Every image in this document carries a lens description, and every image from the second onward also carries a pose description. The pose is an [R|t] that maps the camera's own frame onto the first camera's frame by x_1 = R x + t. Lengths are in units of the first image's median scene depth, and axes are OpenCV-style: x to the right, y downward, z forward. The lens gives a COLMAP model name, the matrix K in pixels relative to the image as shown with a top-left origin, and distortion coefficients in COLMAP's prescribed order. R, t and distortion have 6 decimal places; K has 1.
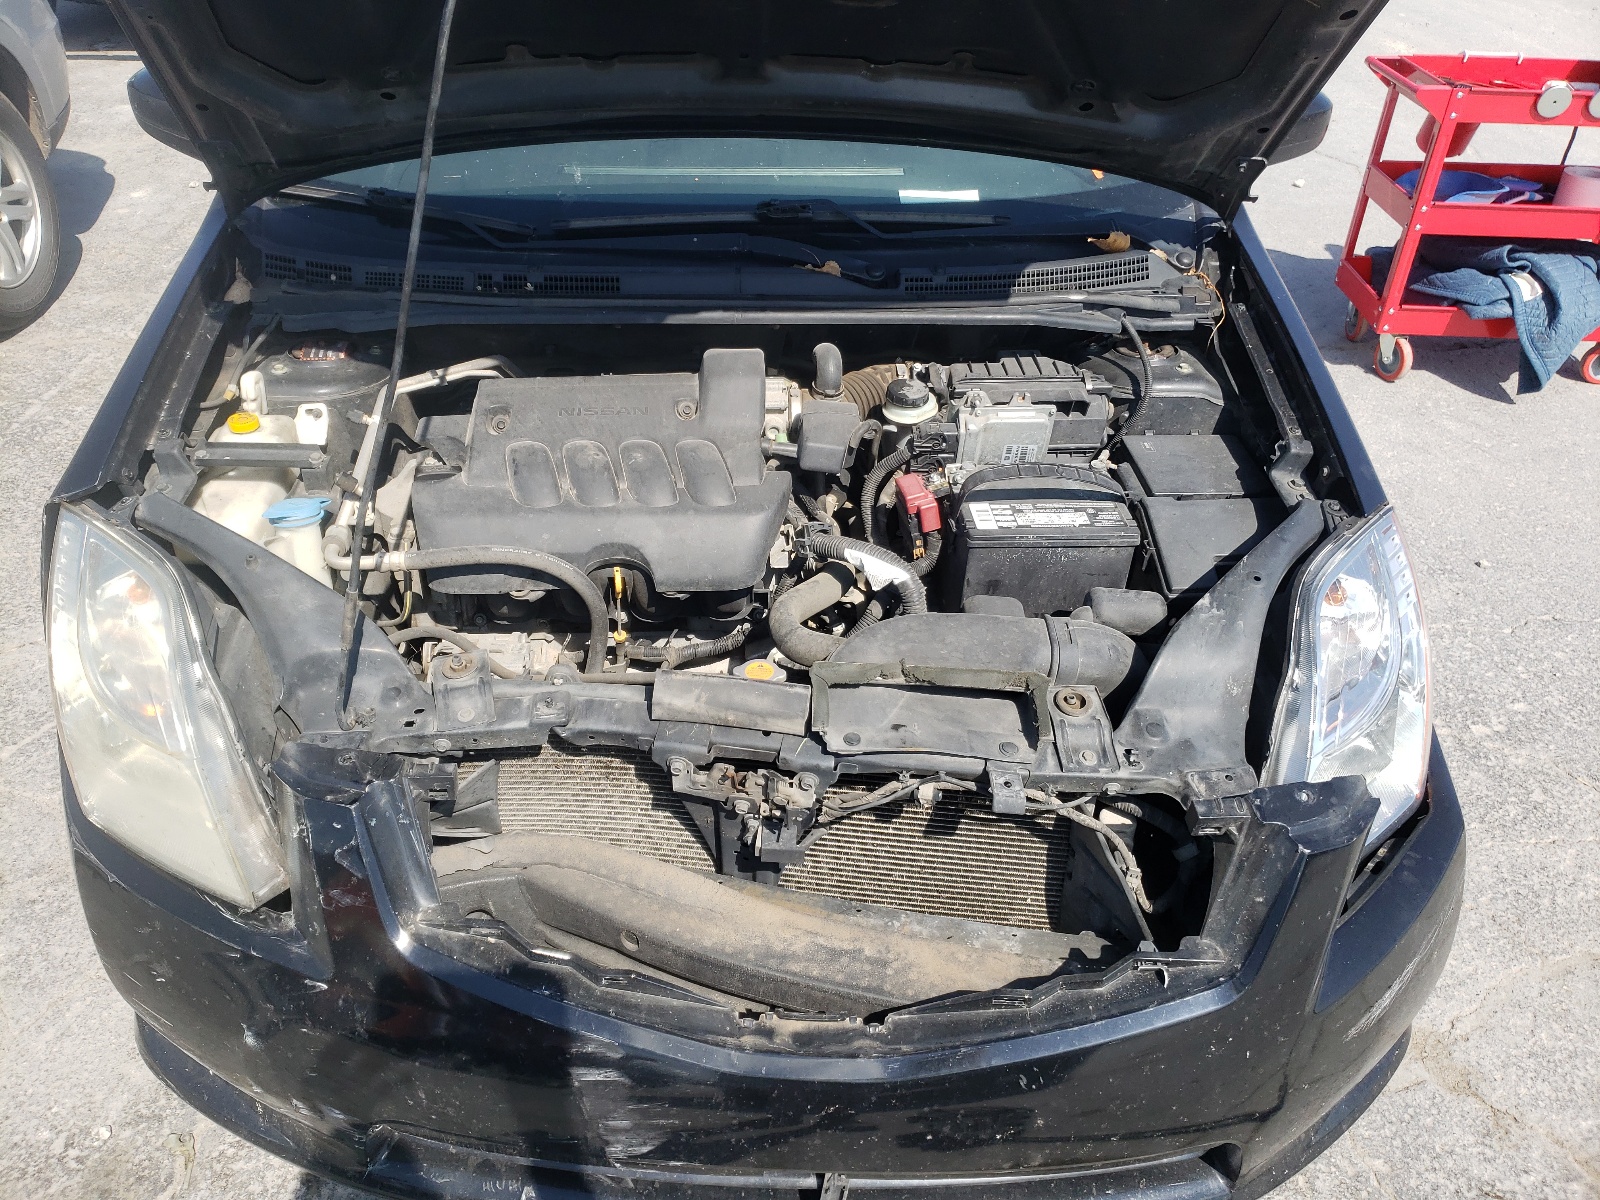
lens RADIAL K [[1203.1, 0, 803.7], [0, 1203.1, 585.6], [0, 0, 1]] dist [0.053894, -0.054171]
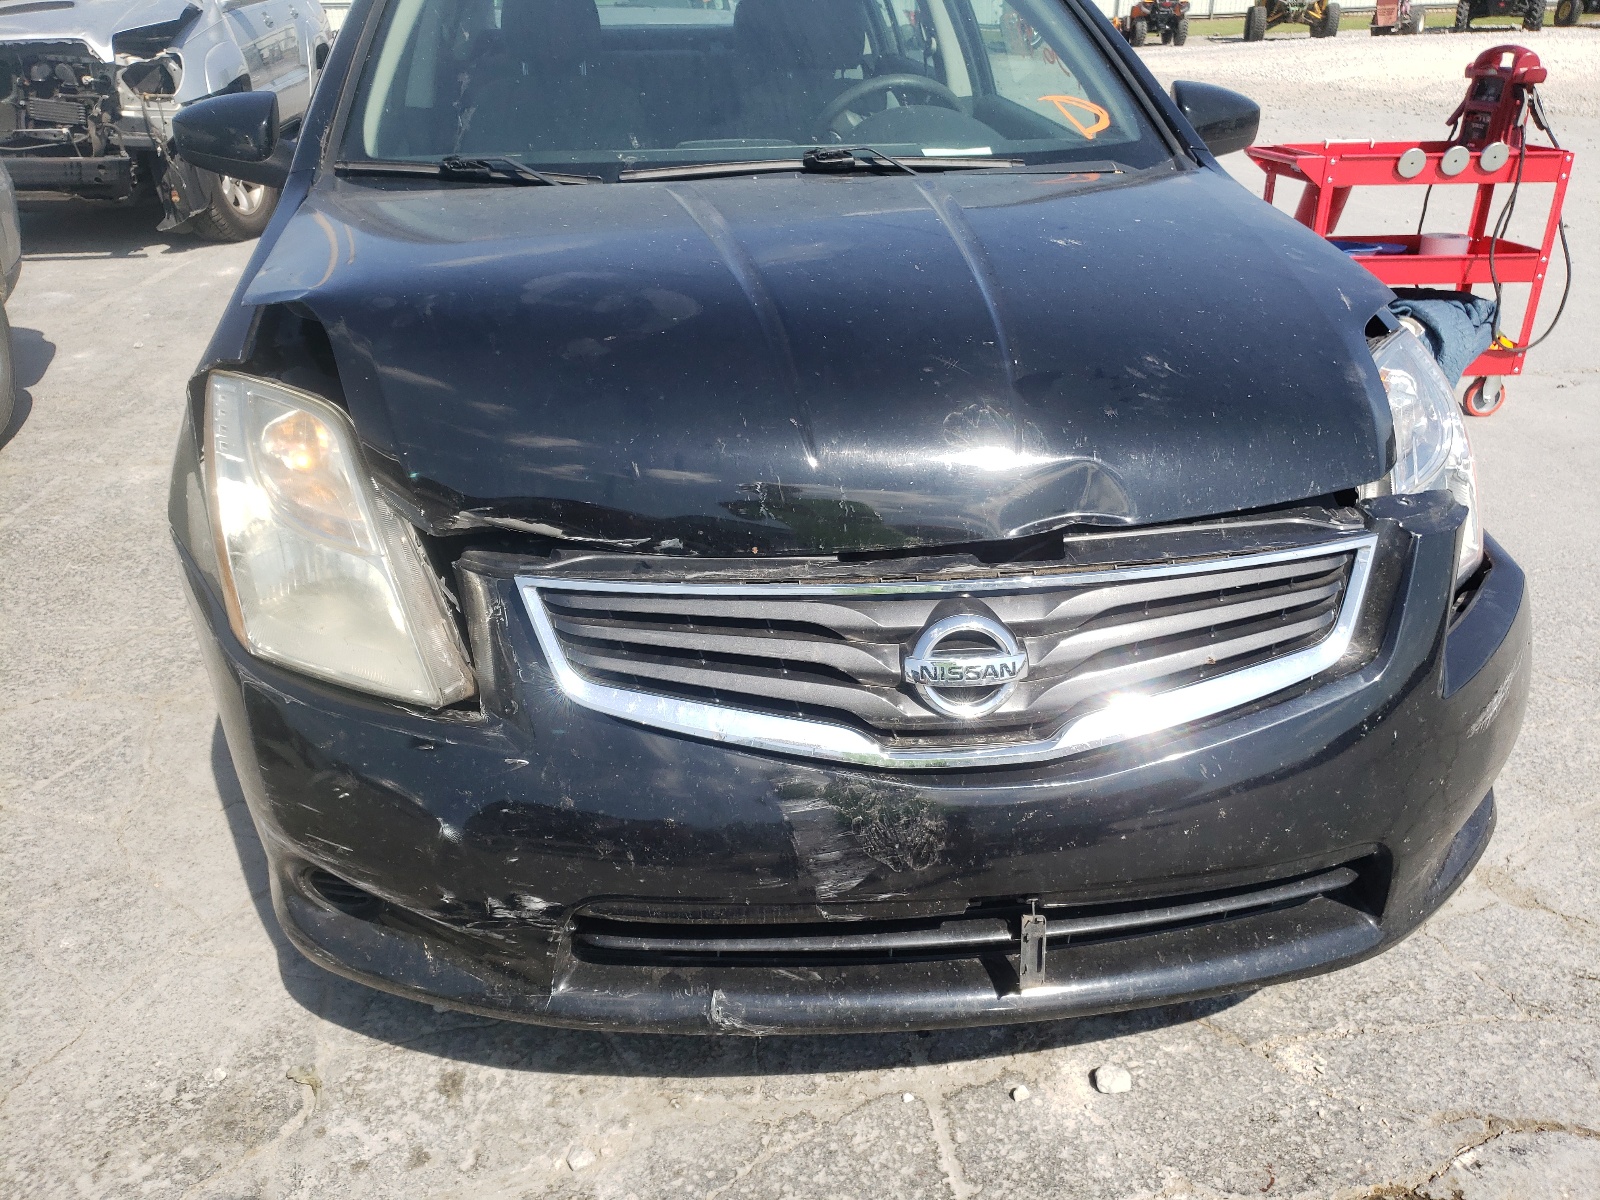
lens RADIAL K [[1203.1, 0, 812.4], [0, 1203.1, 643.5], [0, 0, 1]] dist [0.053894, -0.054171]
pose [[0.991546, -0.078459, 0.103350, -0.180467], [0.092599, 0.985811, -0.140009, 0.284125], [-0.090899, 0.148396, 0.984742, -0.027807]]
